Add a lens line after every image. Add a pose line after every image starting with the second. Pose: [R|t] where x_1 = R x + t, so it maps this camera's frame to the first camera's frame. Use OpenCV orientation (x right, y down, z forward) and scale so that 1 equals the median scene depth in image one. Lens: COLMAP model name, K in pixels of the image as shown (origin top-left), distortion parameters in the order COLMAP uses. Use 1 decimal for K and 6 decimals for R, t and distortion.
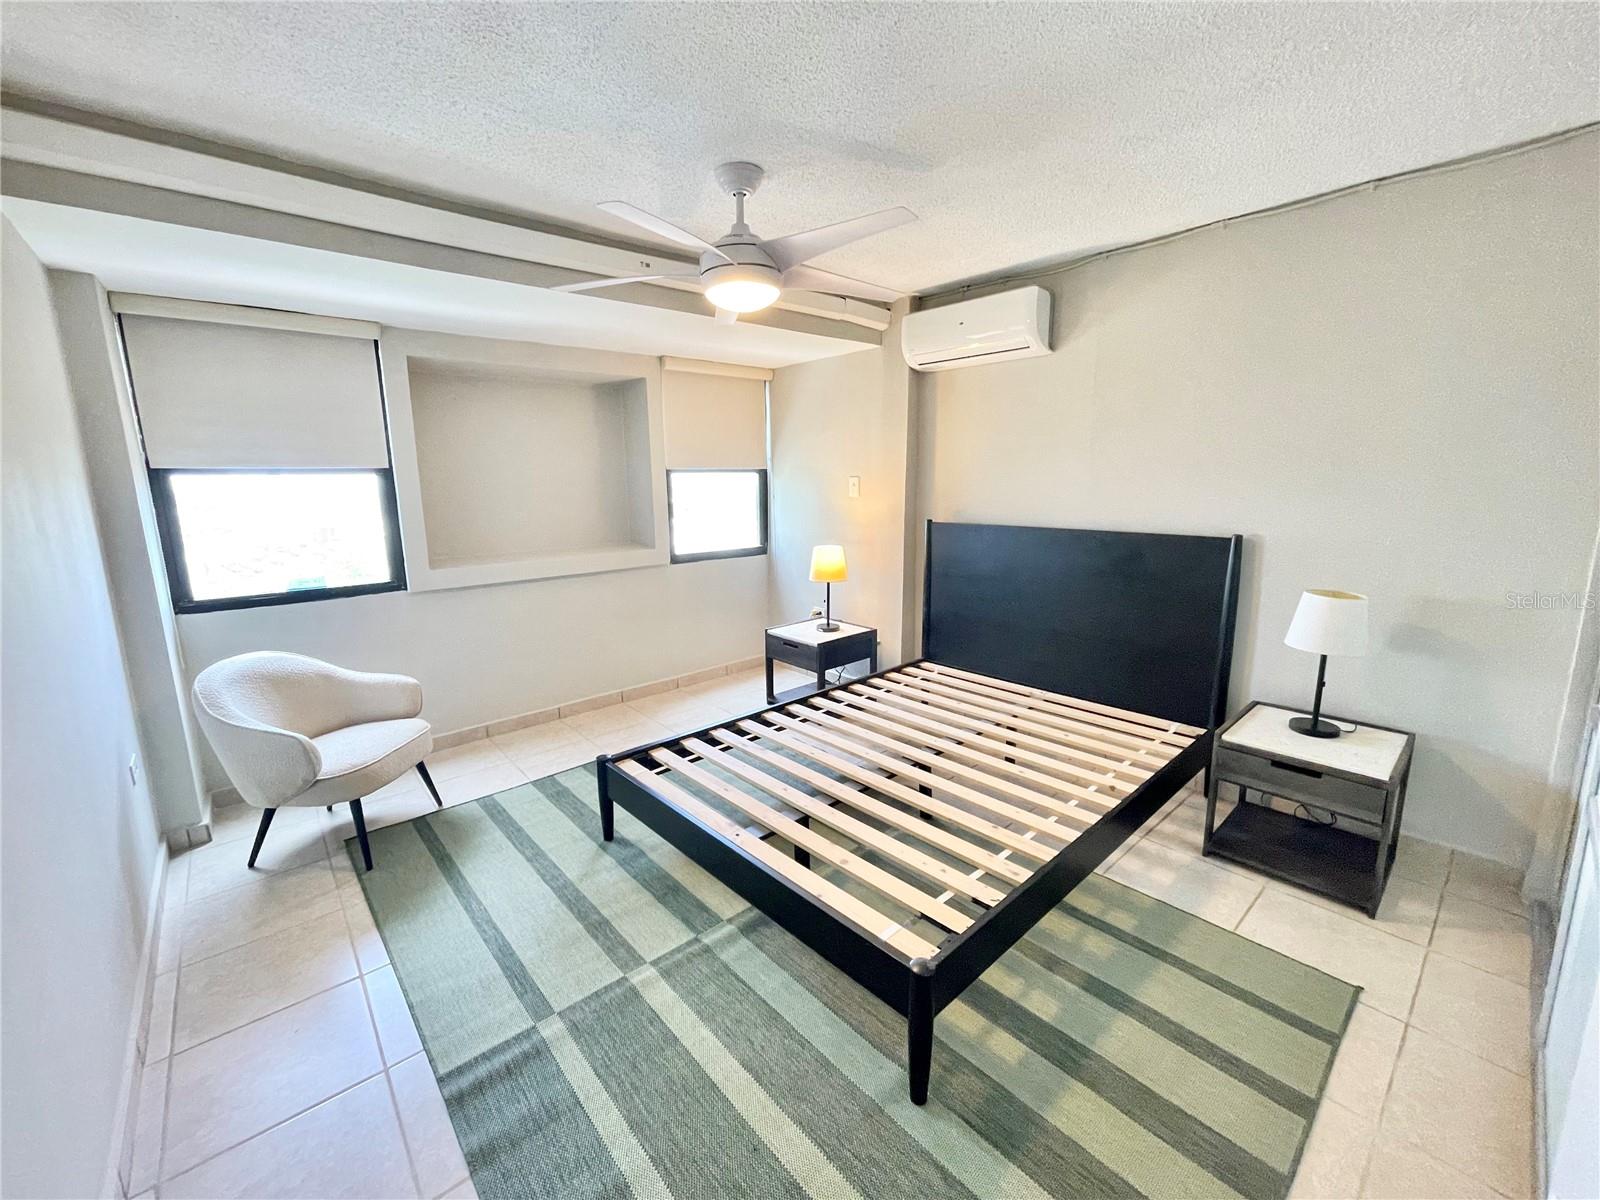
lens RADIAL K [[654.7, 0, 807.9], [0, 654.7, 601.2], [0, 0, 1]] dist [-0.011325, 0.000586]
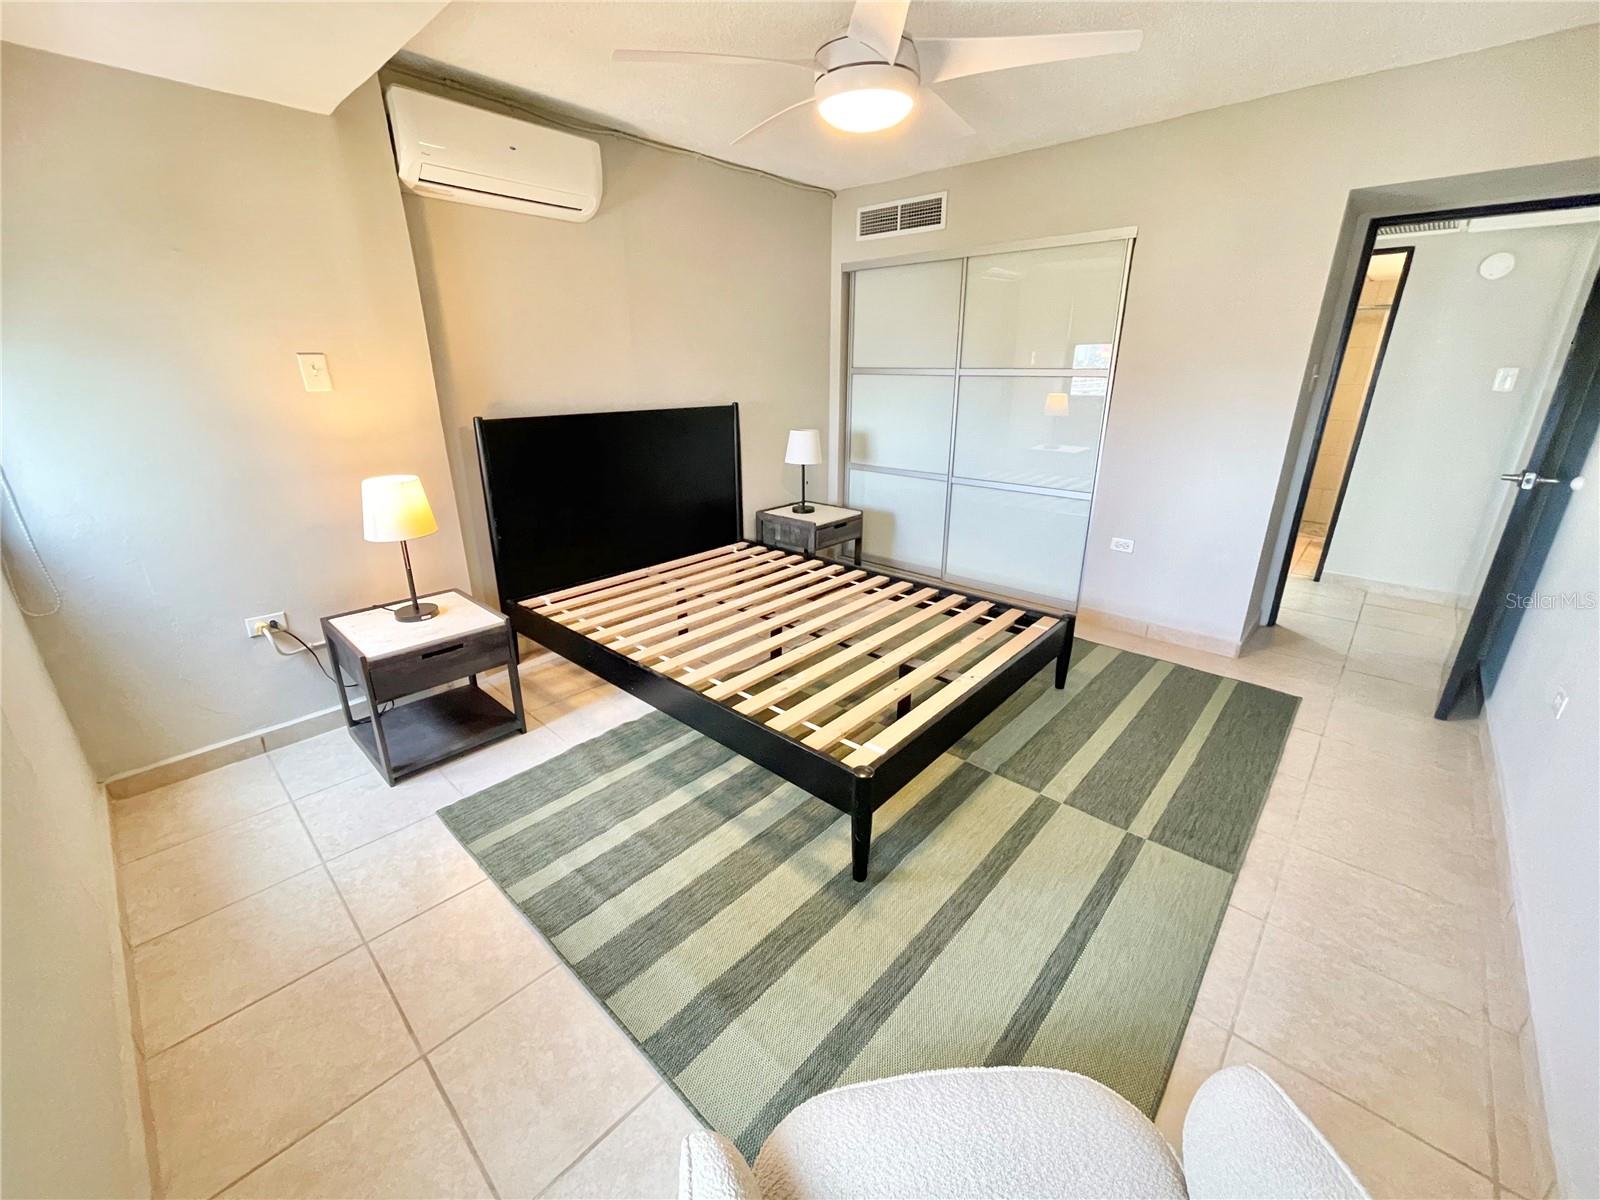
lens RADIAL K [[654.7, 0, 806.0], [0, 654.7, 592.5], [0, 0, 1]] dist [-0.011325, 0.000586]
pose [[-0.106540, -0.308046, 0.945387, -0.920979], [0.198292, 0.925117, 0.323787, -0.161990], [-0.974336, 0.221959, -0.037479, 1.086256]]
